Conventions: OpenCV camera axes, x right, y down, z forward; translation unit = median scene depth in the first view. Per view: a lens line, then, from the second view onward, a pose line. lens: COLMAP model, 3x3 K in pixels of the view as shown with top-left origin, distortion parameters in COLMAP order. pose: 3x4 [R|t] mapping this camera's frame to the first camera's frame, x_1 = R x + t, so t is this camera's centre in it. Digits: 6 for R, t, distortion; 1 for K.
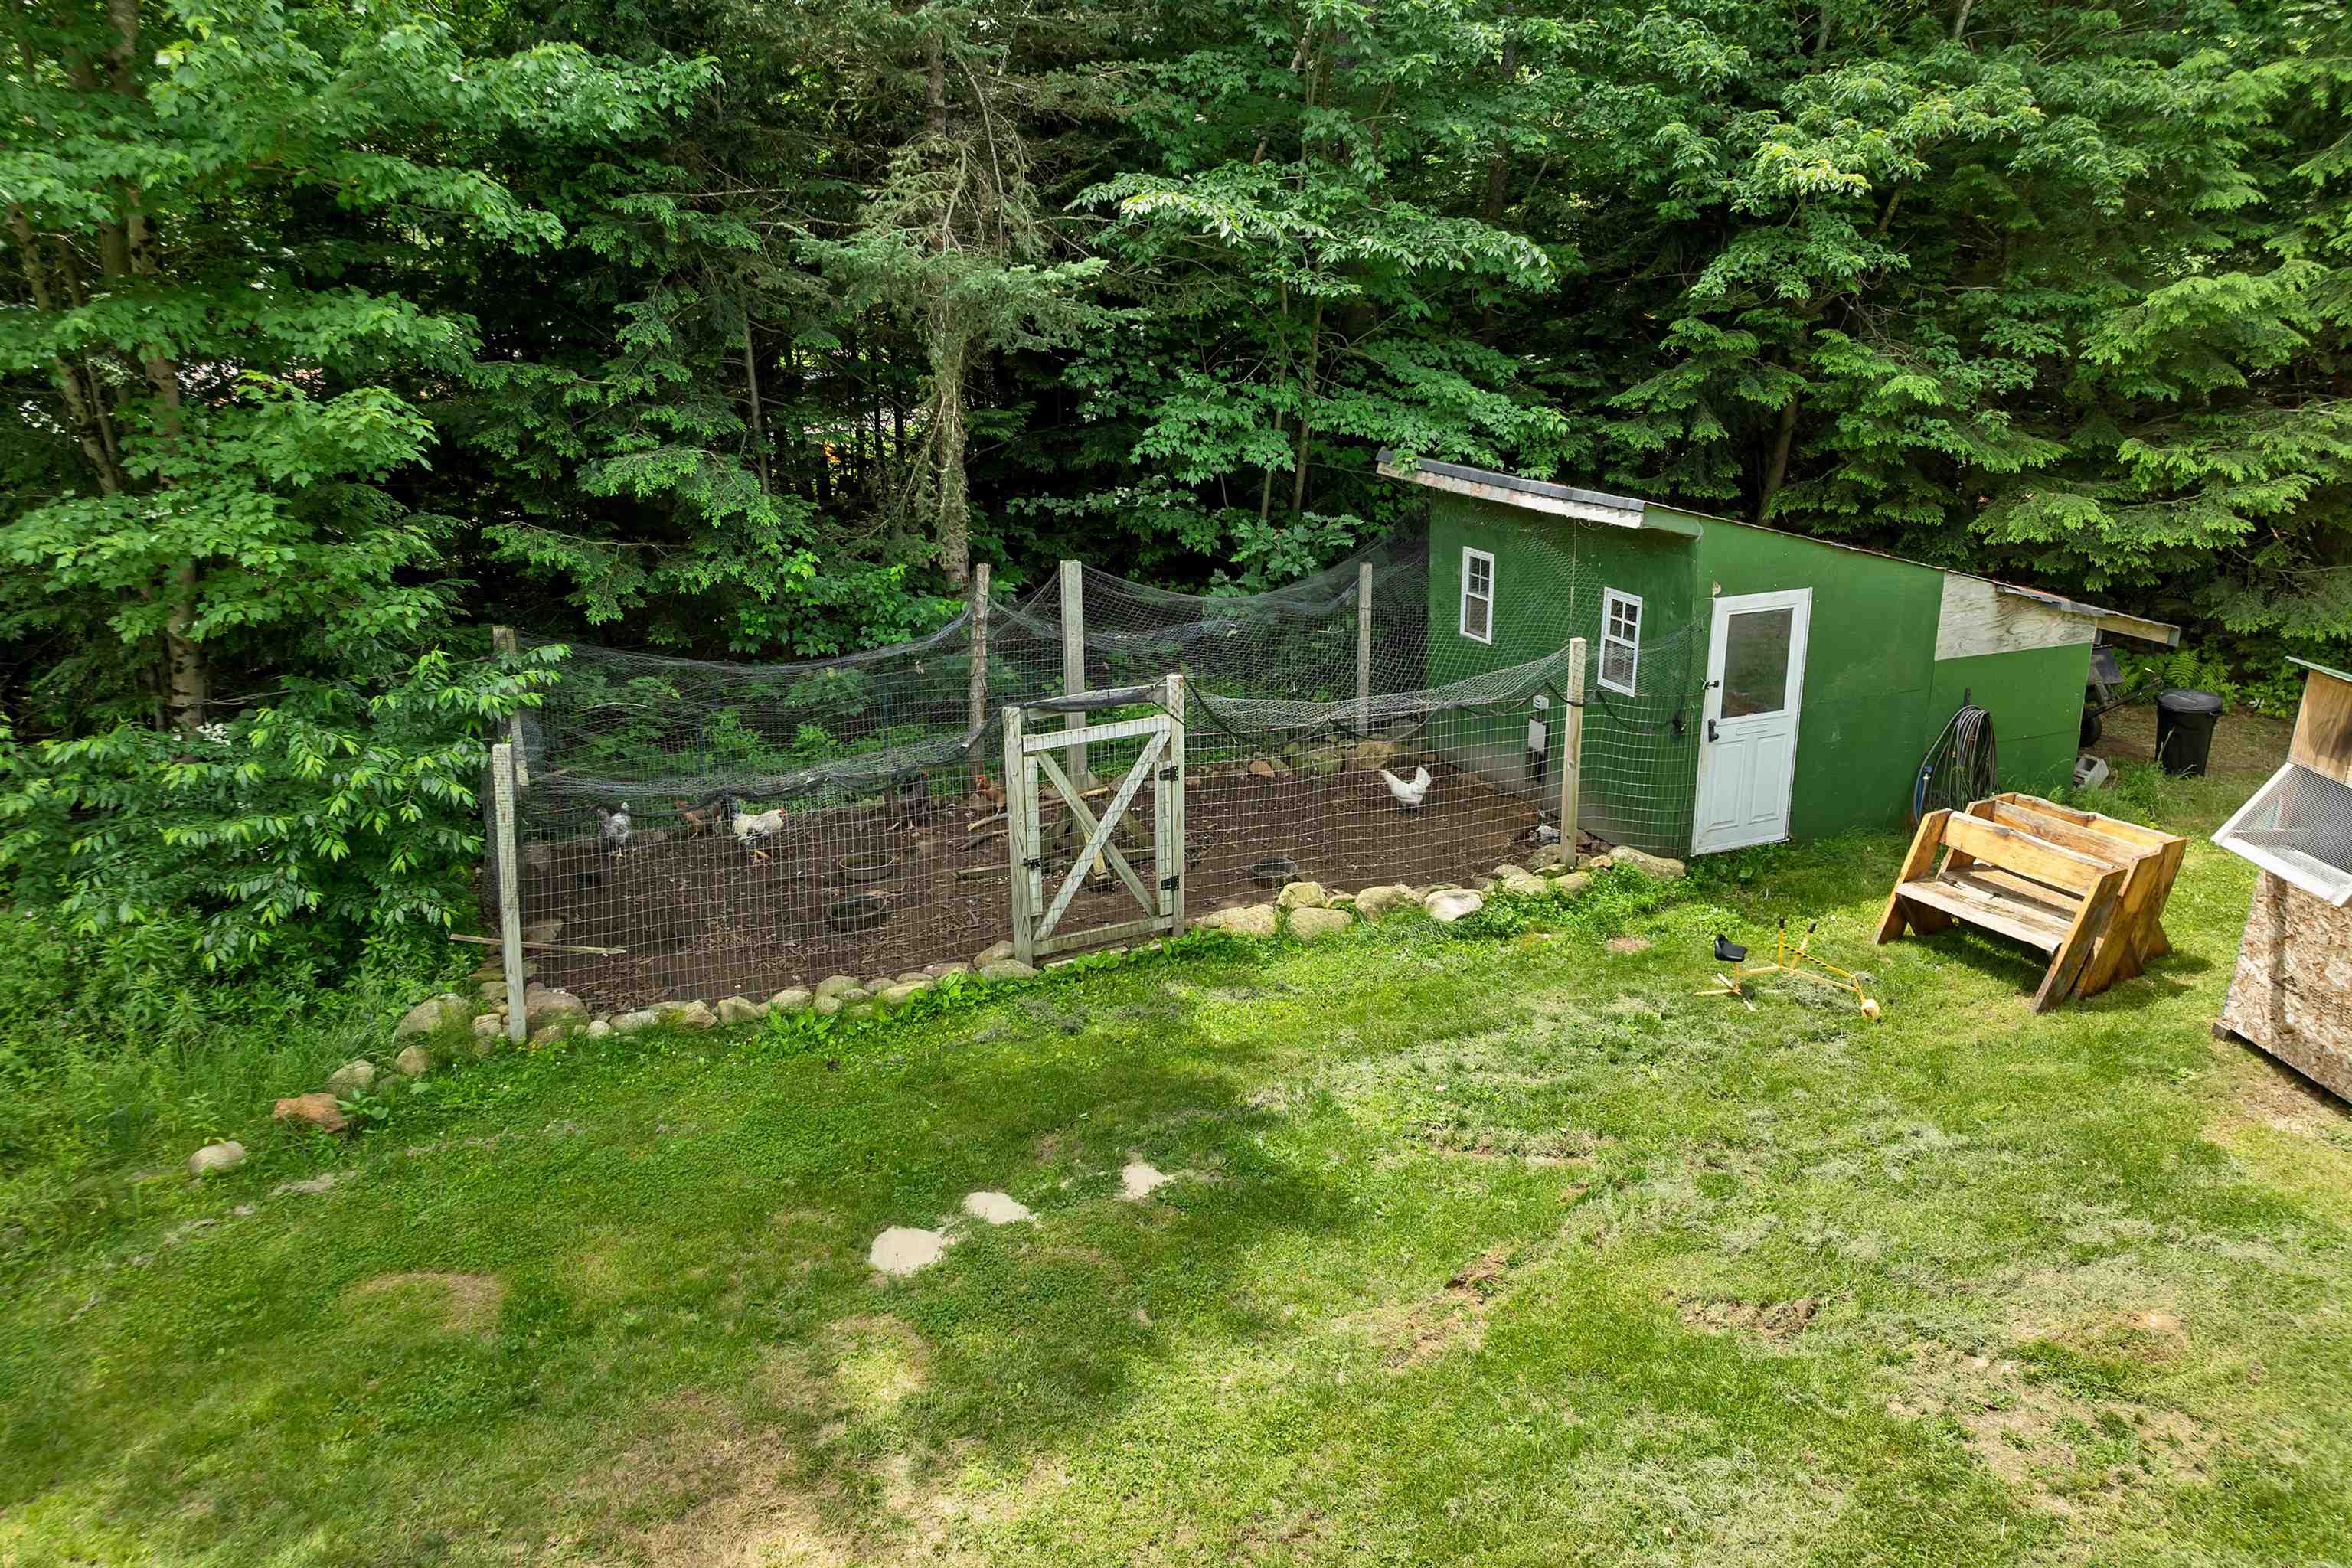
lens RADIAL K [[1684.8, 0, 1183.0], [0, 1684.8, 751.9], [0, 0, 1]] dist [-0.035243, -0.012104]
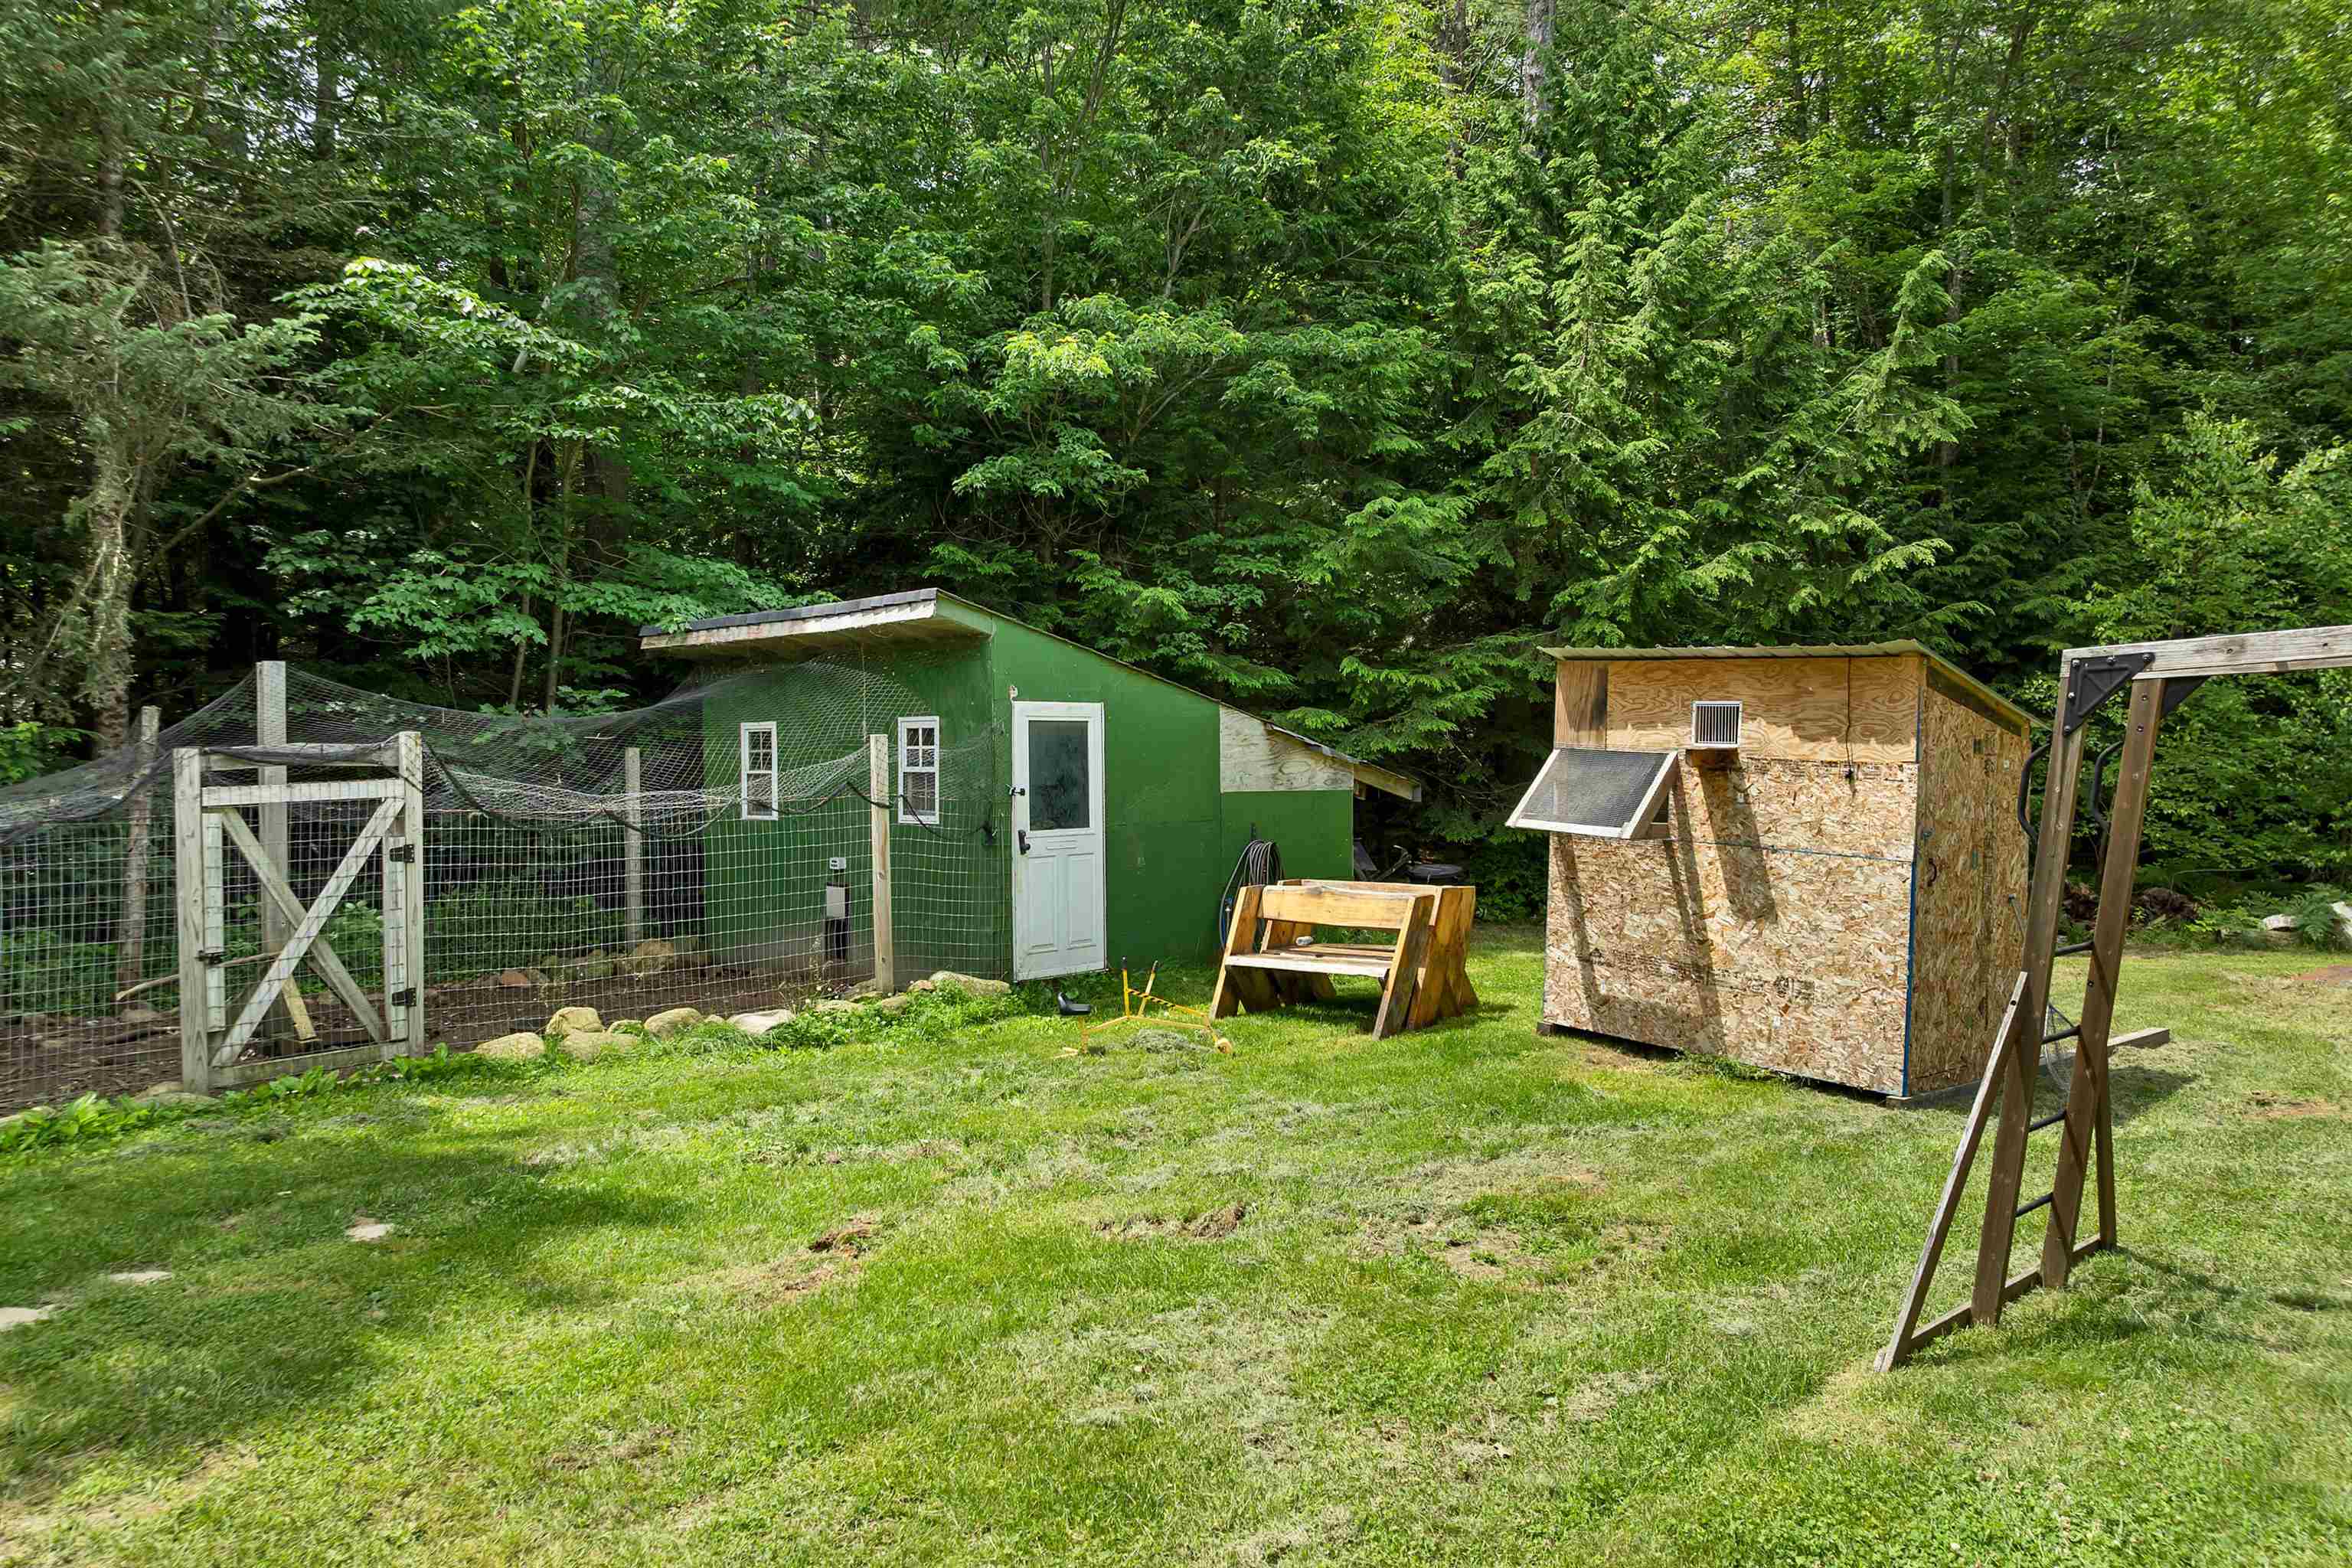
lens RADIAL K [[1684.8, 0, 1183.0], [0, 1684.8, 751.9], [0, 0, 1]] dist [-0.035243, -0.012104]
pose [[0.904717, -0.002440, 0.426005, -0.009833], [0.127129, 0.955966, -0.264511, 0.205540], [-0.406601, 0.293466, 0.865190, 0.122239]]
